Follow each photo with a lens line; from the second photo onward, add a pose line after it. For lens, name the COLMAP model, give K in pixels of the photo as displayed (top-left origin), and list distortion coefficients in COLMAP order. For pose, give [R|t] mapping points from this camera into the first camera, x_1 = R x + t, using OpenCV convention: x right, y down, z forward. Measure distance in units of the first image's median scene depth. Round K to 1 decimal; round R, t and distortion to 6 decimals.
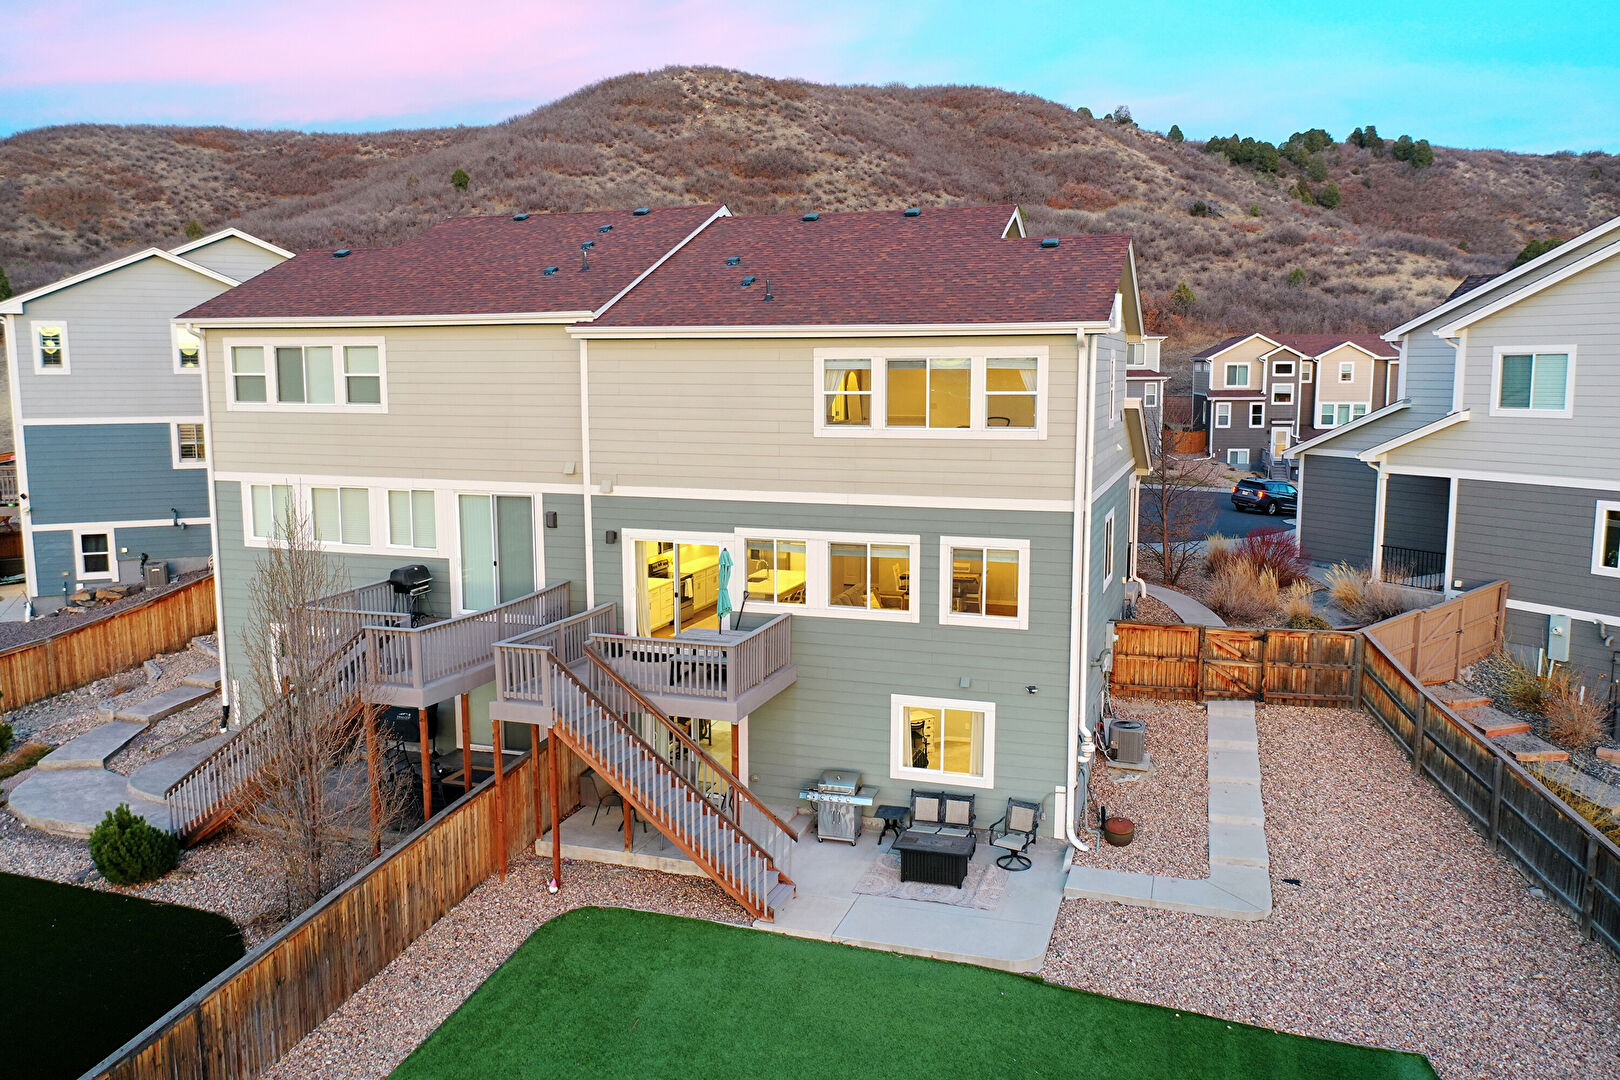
lens RADIAL K [[1226.9, 0, 810.0], [0, 1226.9, 540.0], [0, 0, 1]] dist [-0.025582, -0.000145]
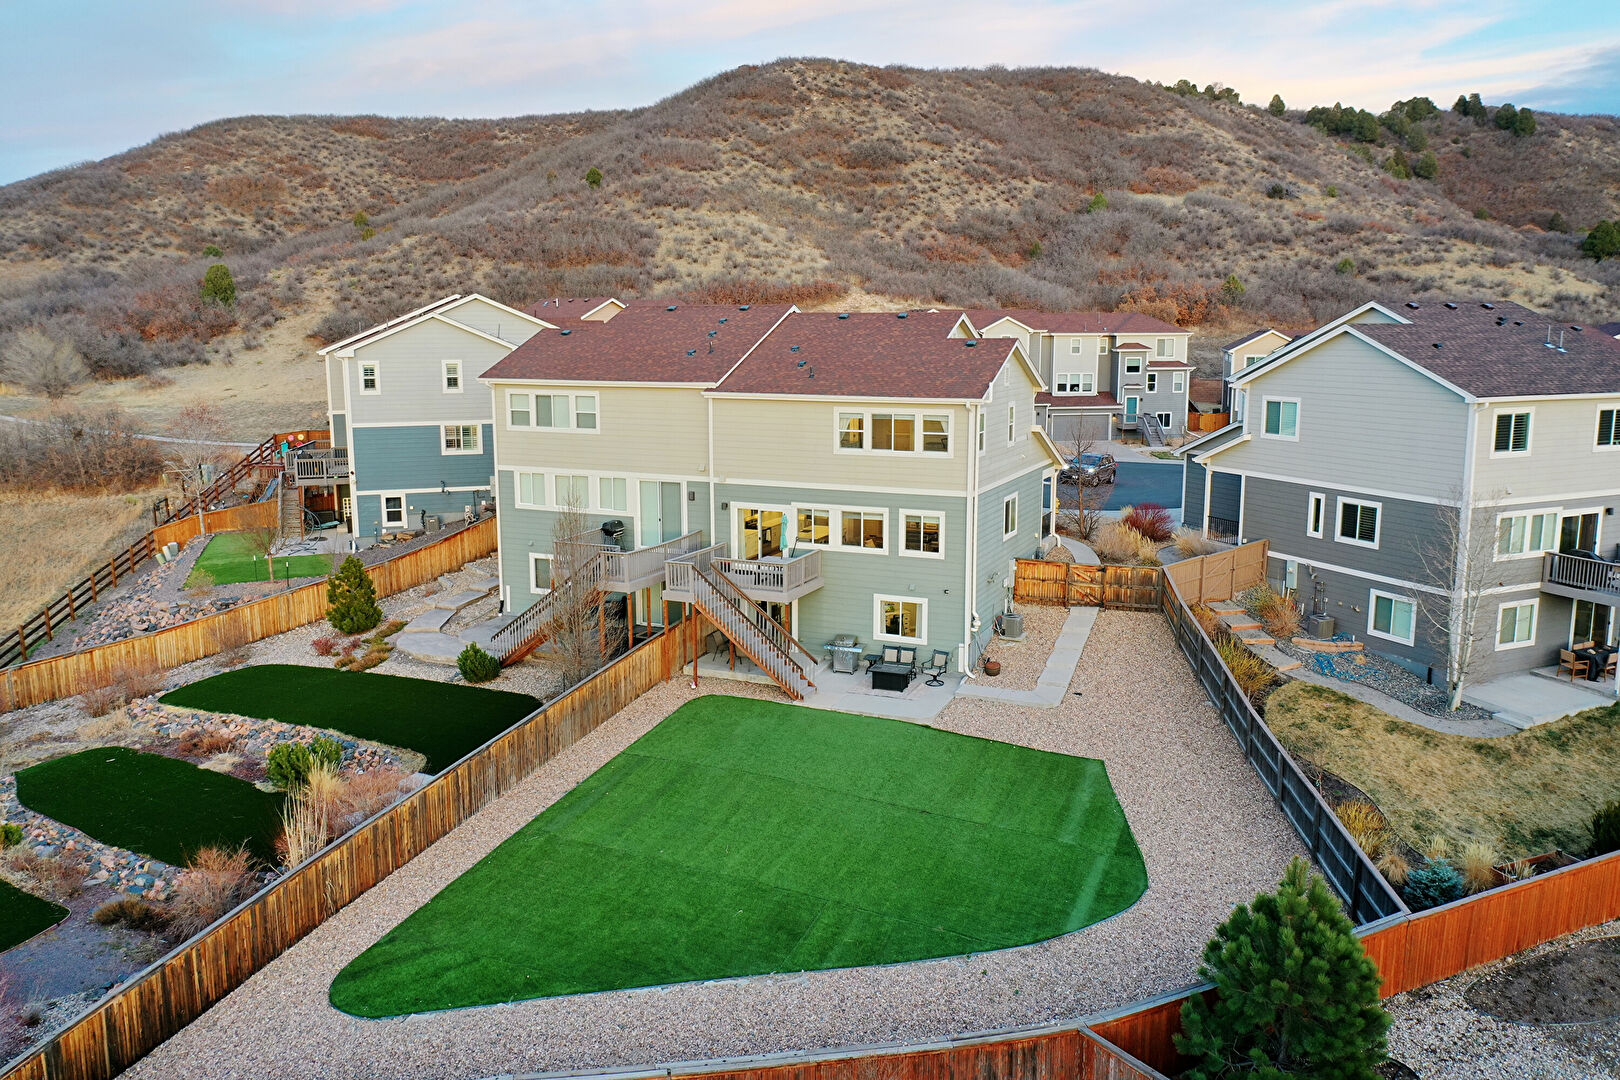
lens RADIAL K [[1226.9, 0, 810.0], [0, 1226.9, 540.0], [0, 0, 1]] dist [-0.025582, -0.000145]
pose [[0.995853, 0.015081, -0.089717, 0.018489], [-0.011908, 0.999288, 0.035790, -0.002803], [0.090193, -0.034574, 0.995324, -0.115777]]
